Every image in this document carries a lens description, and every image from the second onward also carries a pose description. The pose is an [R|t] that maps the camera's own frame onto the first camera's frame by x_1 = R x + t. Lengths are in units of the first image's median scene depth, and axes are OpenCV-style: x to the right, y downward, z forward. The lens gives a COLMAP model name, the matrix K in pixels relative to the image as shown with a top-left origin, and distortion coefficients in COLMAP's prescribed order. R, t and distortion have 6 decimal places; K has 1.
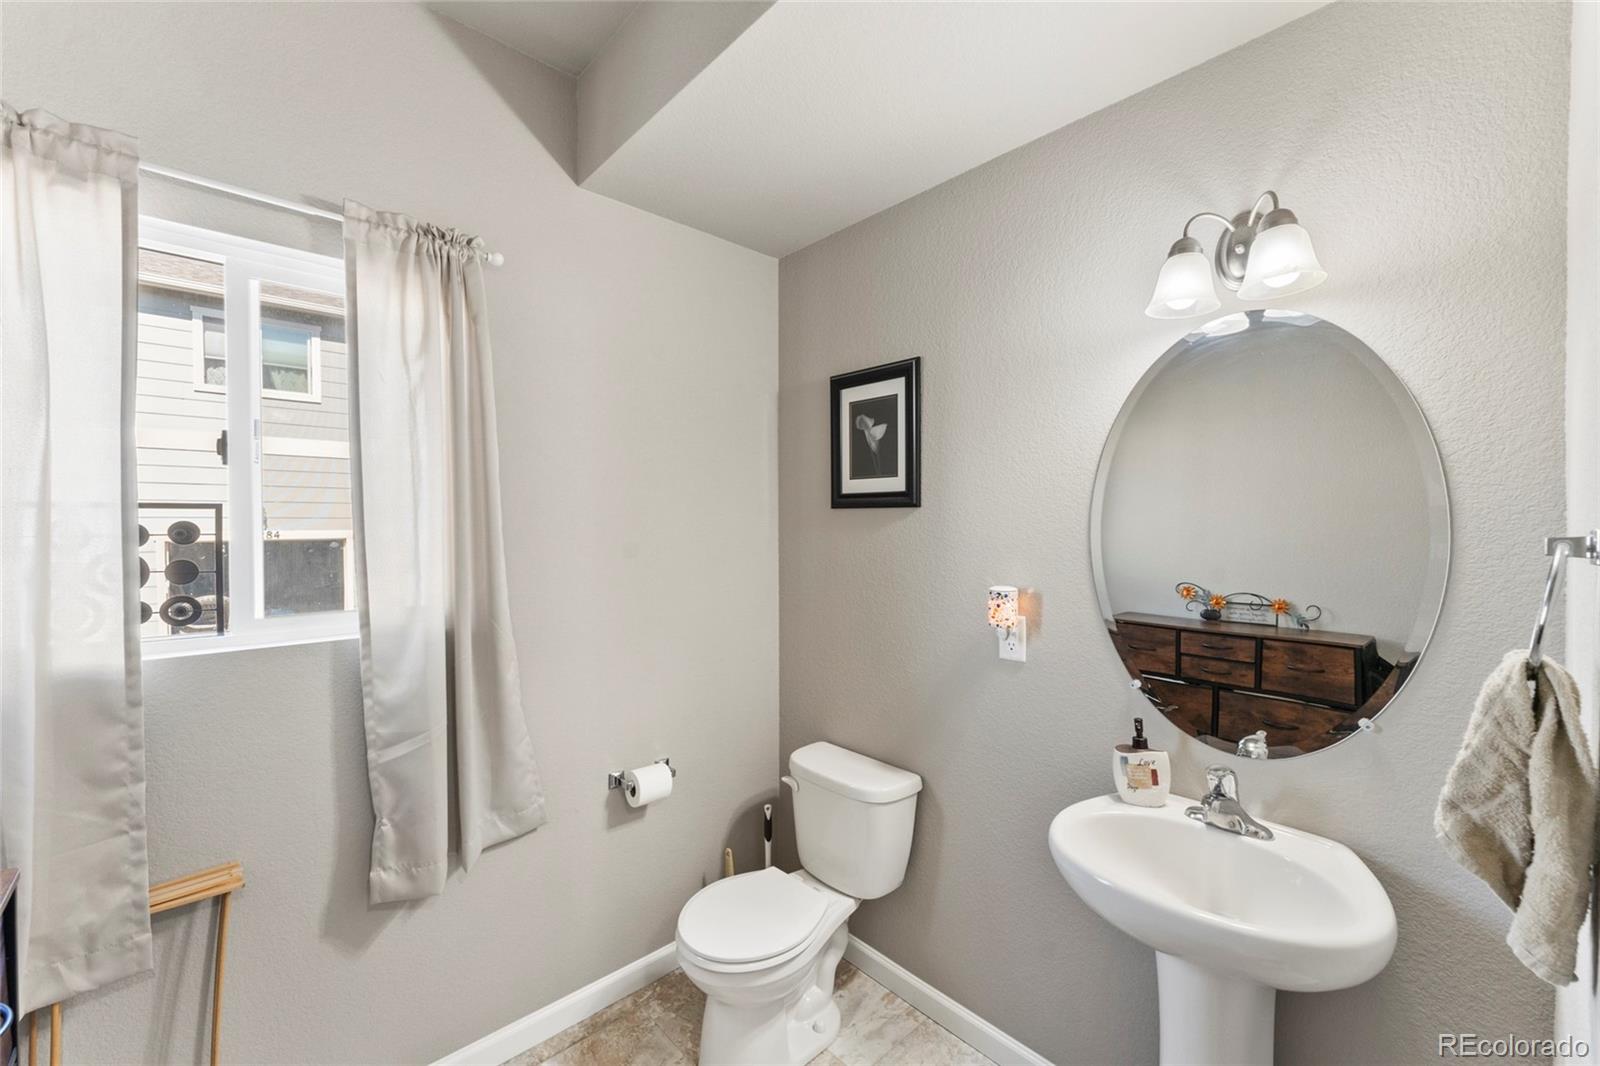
lens RADIAL K [[642.7, 0, 806.2], [0, 642.7, 533.9], [0, 0, 1]] dist [-0.000506, -0.000181]
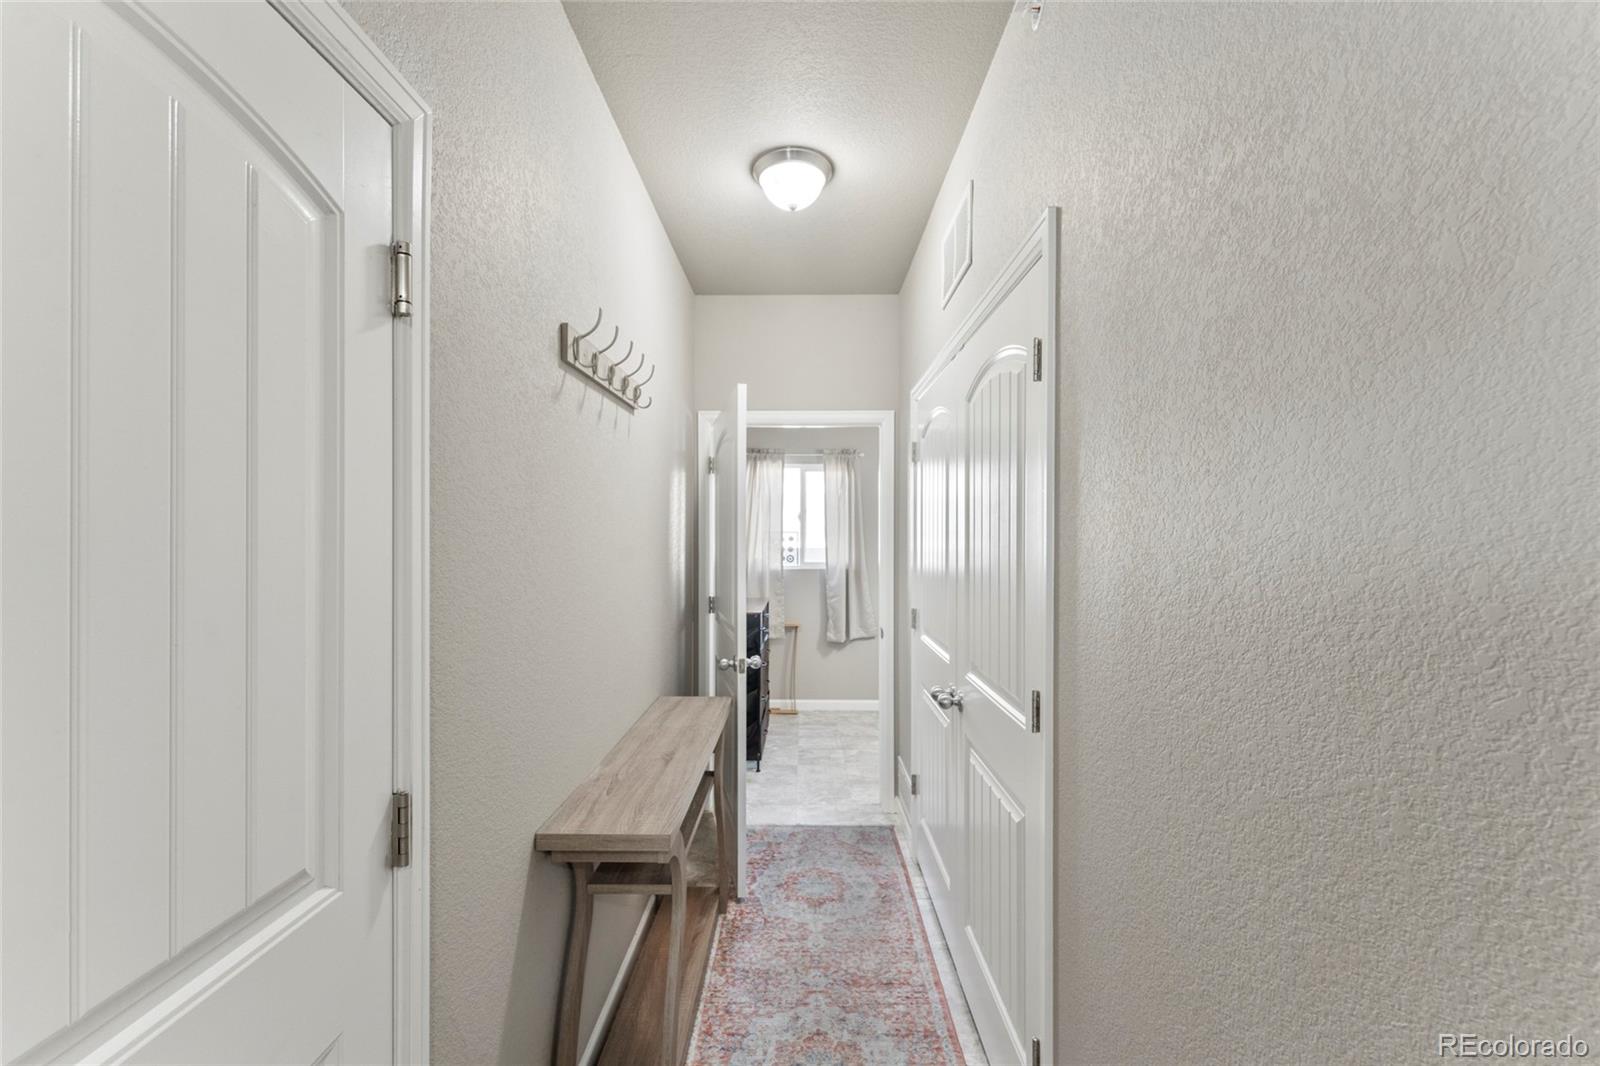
lens RADIAL K [[642.7, 0, 787.0], [0, 642.7, 537.9], [0, 0, 1]] dist [-0.000506, -0.000181]
pose [[0.726010, -0.006087, -0.687657, 1.645192], [-0.012108, 0.999693, -0.021632, 0.073544], [0.687577, 0.024031, 0.725714, -1.789732]]
